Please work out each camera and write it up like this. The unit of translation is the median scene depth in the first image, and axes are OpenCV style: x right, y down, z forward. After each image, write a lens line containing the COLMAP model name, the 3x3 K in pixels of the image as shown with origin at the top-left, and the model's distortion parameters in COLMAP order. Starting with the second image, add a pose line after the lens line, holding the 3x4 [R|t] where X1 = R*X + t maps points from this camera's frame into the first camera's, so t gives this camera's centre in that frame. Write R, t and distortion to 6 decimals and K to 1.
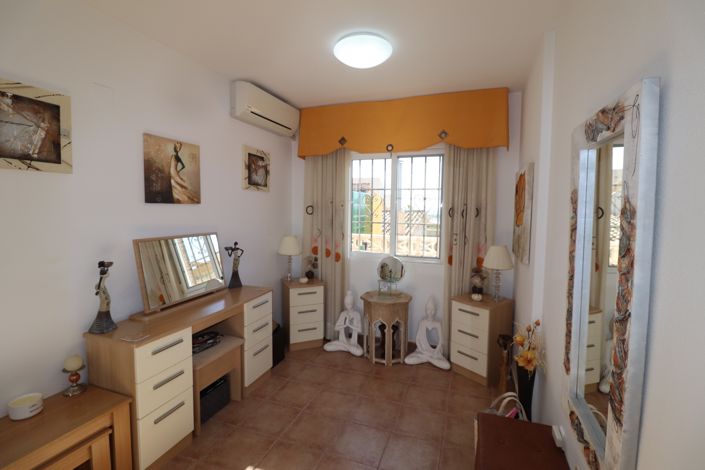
lens RADIAL K [[341.3, 0, 351.4], [0, 341.3, 231.0], [0, 0, 1]] dist [-0.000563, -0.000342]
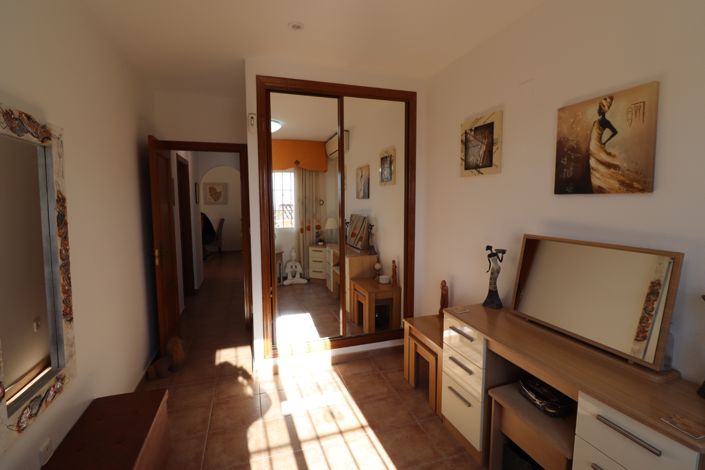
lens RADIAL K [[341.3, 0, 351.4], [0, 341.3, 231.0], [0, 0, 1]] dist [-0.000563, -0.000342]
pose [[-0.803209, 0.069569, -0.591621, 0.284147], [-0.023419, 0.988702, 0.148056, -0.100721], [0.595237, 0.132775, -0.792505, 1.319824]]
